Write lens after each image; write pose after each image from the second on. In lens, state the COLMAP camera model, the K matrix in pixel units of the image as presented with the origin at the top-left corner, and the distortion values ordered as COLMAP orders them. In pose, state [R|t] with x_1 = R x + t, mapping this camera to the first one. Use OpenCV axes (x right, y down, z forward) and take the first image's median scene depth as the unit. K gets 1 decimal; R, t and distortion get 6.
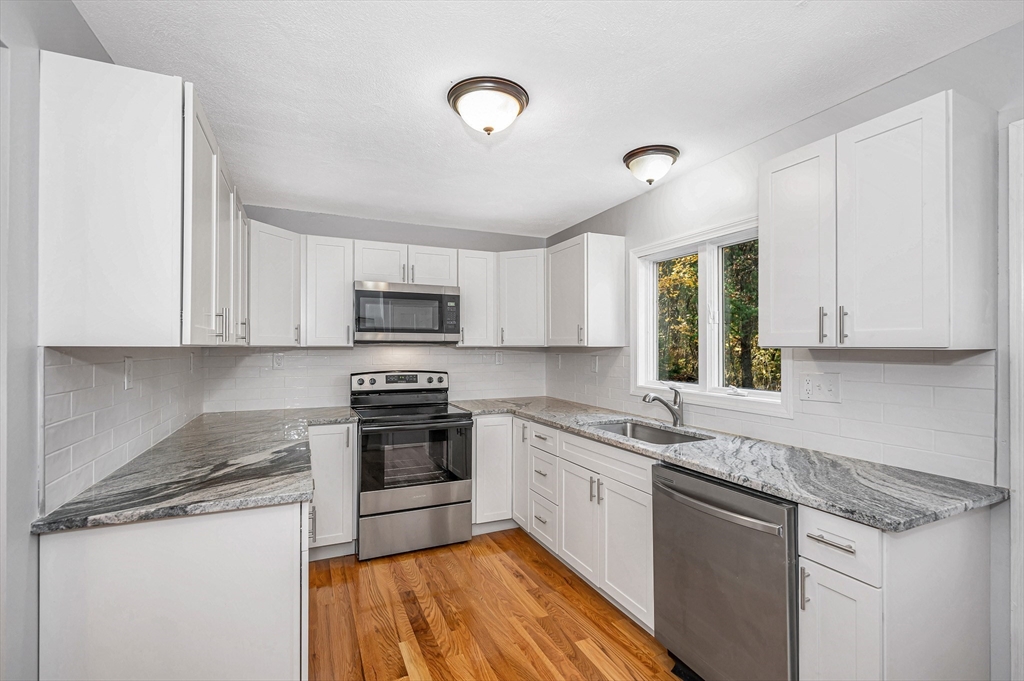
lens RADIAL K [[469.7, 0, 512.0], [0, 469.7, 340.5], [0, 0, 1]] dist [-0.001664, 0.000049]
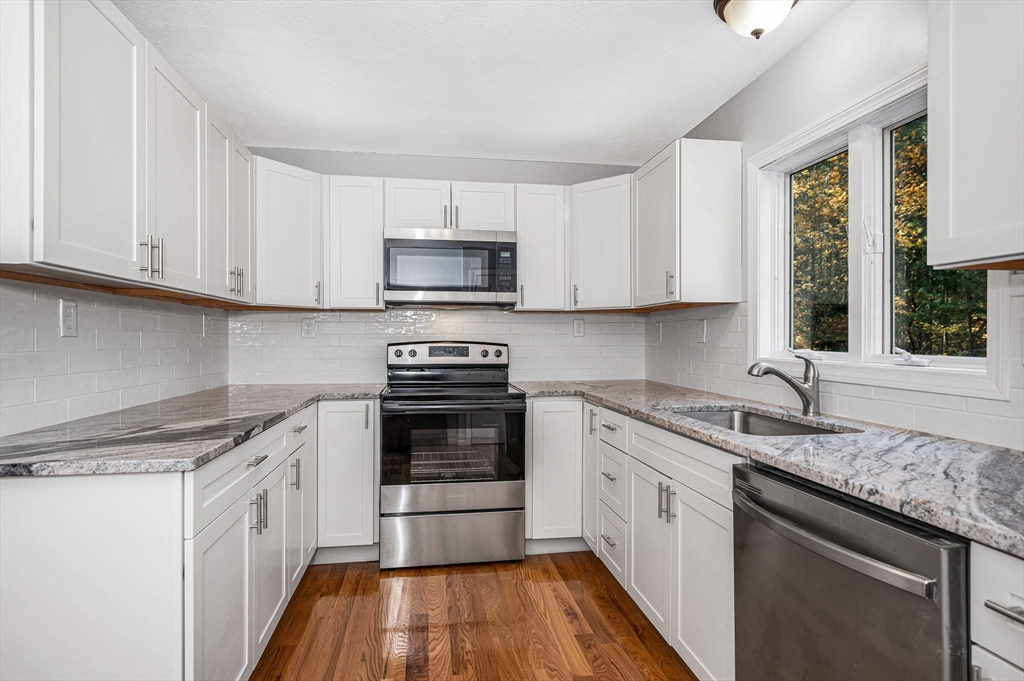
lens RADIAL K [[551.4, 0, 512.0], [0, 551.4, 340.5], [0, 0, 1]] dist [0.002065, 0.000738]
pose [[0.962618, -0.000328, -0.270864, 0.149041], [0.004180, 0.999898, 0.013646, 0.061339], [0.270832, -0.014268, 0.962521, 0.148566]]
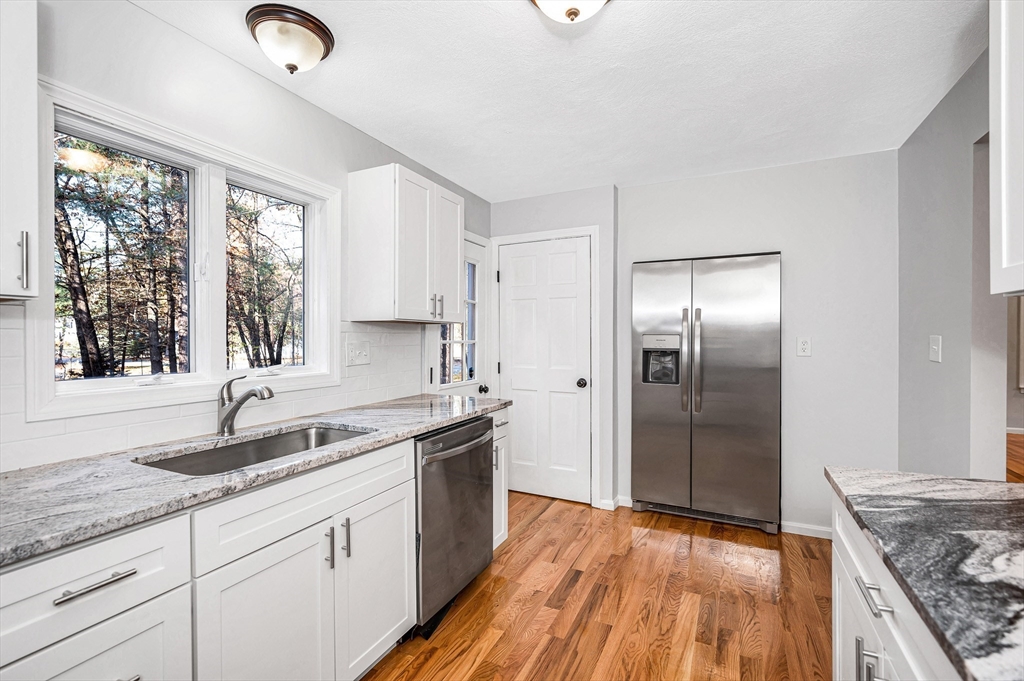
lens RADIAL K [[459.0, 0, 512.0], [0, 459.0, 340.5], [0, 0, 1]] dist [-0.000278, -0.000005]
pose [[-0.638009, -0.003097, 0.770023, -0.354686], [-0.007527, 0.999969, -0.002214, 0.045239], [-0.769992, -0.007209, -0.638013, 1.001081]]
